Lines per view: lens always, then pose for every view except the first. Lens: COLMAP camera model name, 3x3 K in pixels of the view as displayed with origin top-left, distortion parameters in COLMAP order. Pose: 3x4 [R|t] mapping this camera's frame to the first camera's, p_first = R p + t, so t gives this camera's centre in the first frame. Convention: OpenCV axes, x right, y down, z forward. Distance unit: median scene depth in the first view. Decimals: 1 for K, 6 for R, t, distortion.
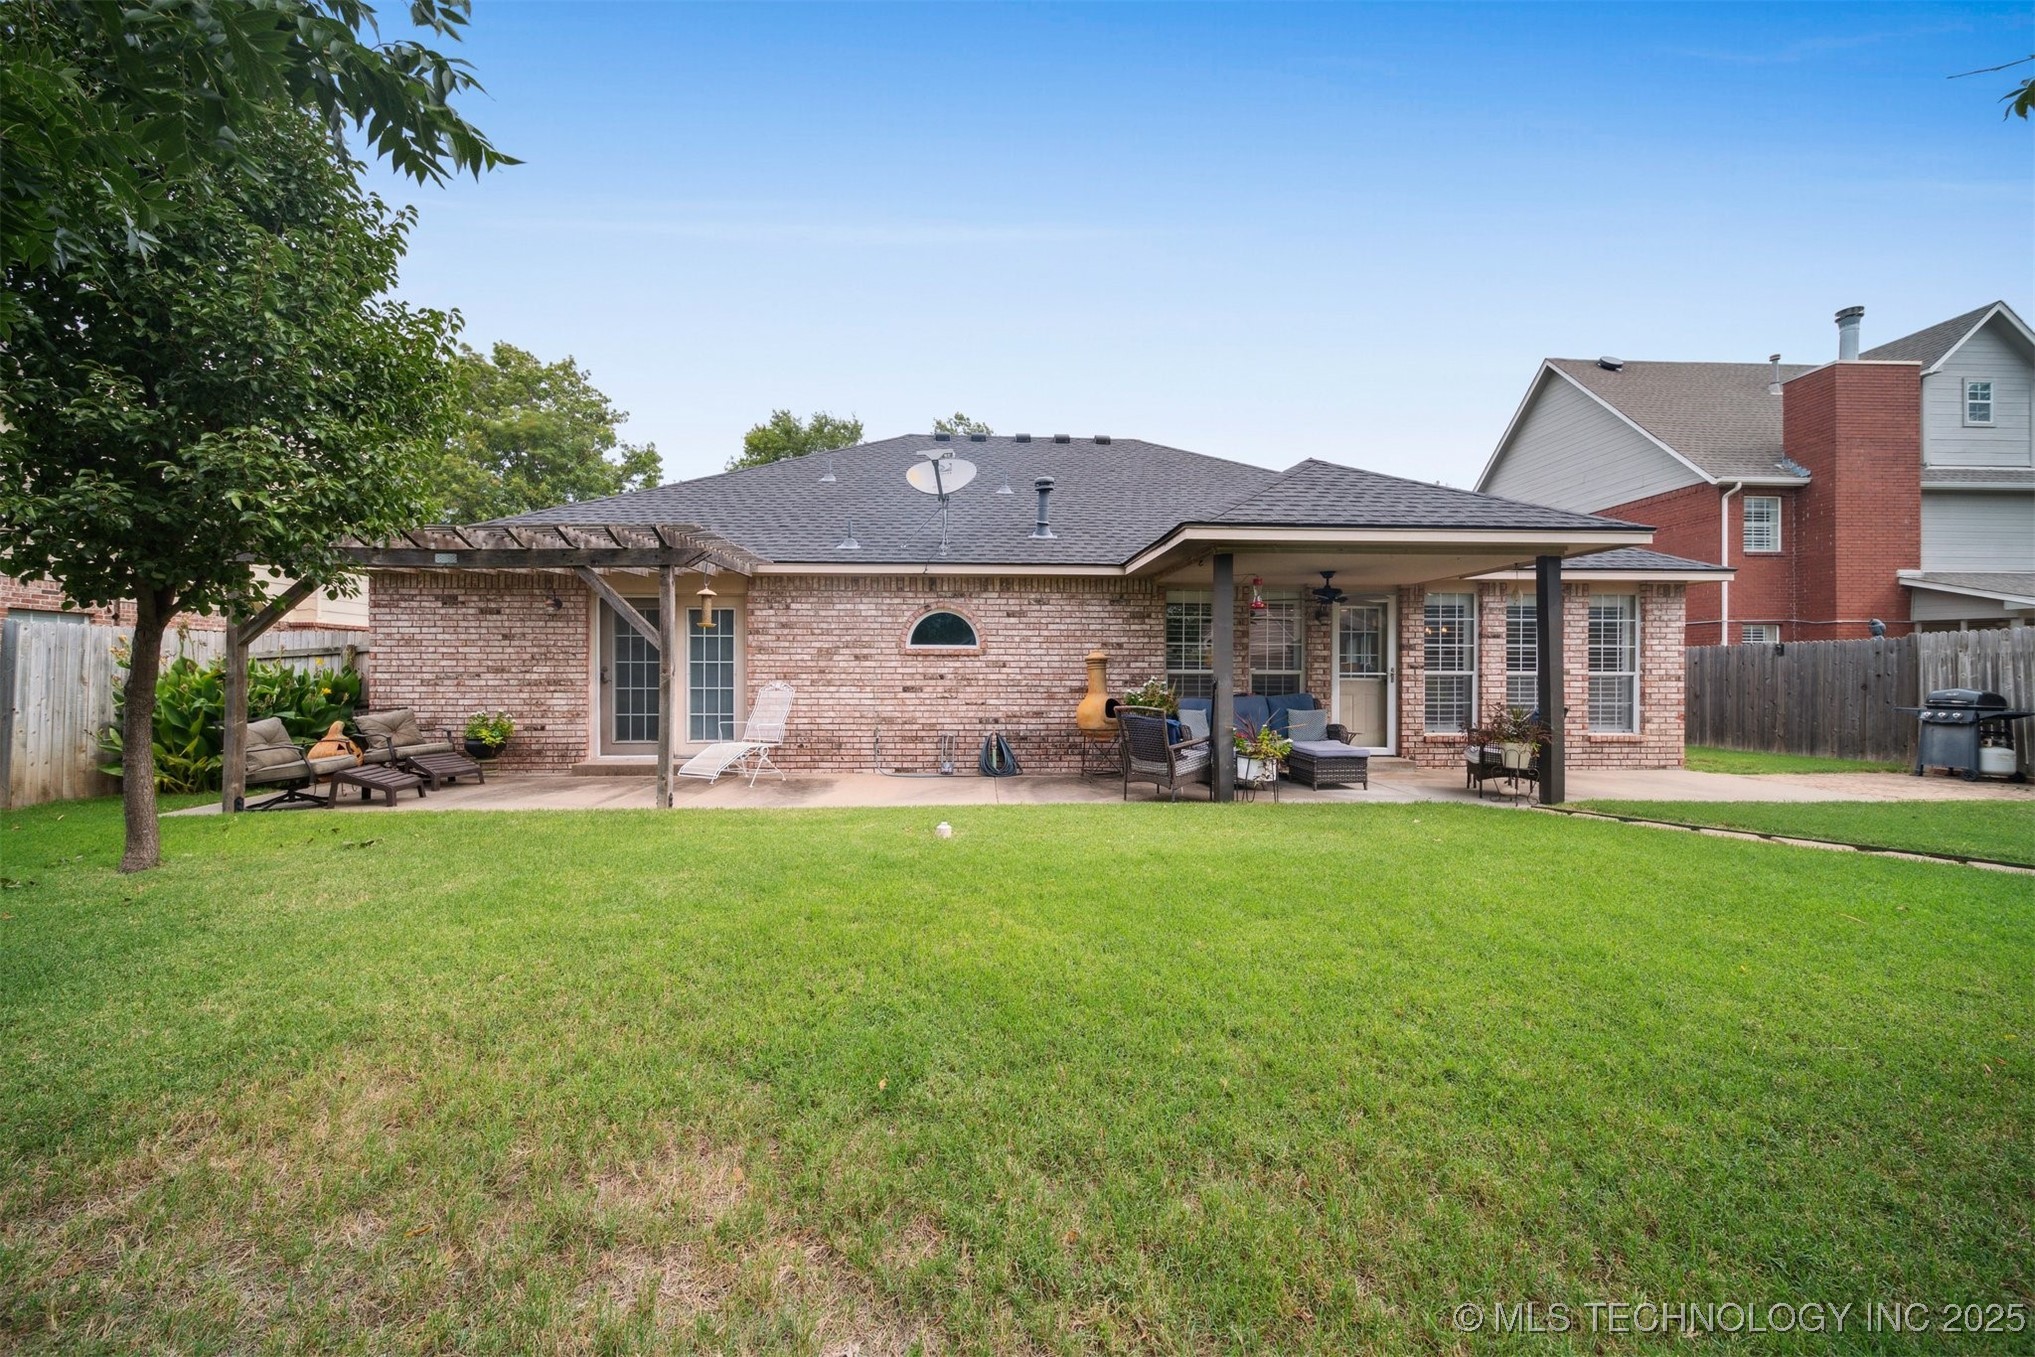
lens RADIAL K [[732.3, 0, 1016.1], [0, 732.3, 678.9], [0, 0, 1]] dist [0.002361, -0.000319]
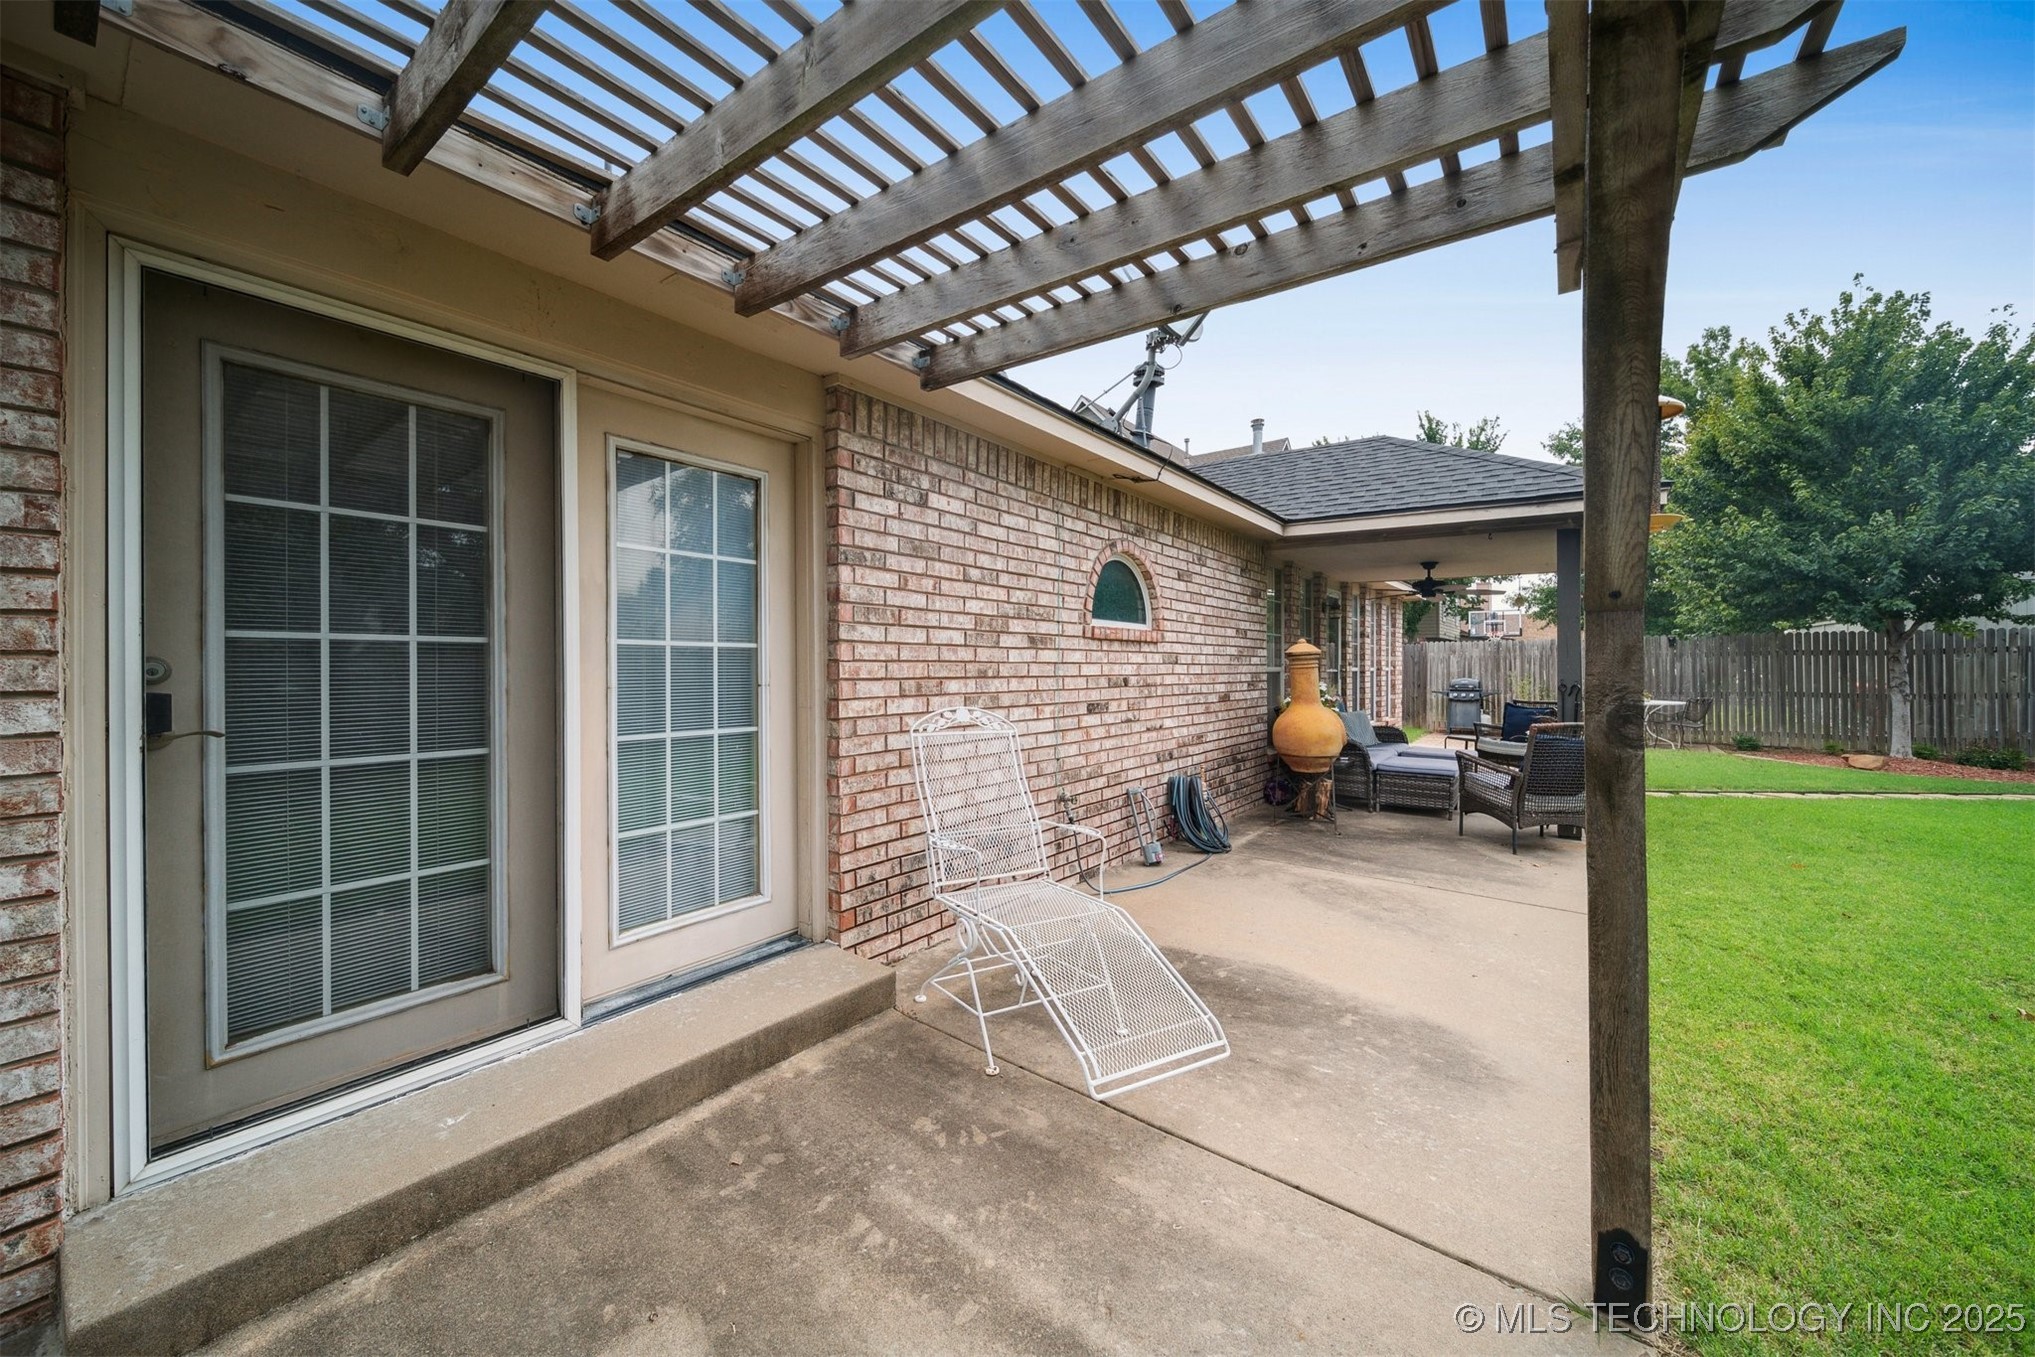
lens RADIAL K [[732.3, 0, 1018.2], [0, 732.3, 665.9], [0, 0, 1]] dist [0.002361, -0.000319]
pose [[0.652548, -0.000624, 0.757747, -0.556039], [-0.001574, 0.999996, 0.002179, -0.015276], [-0.757746, -0.002615, 0.652545, 0.715653]]
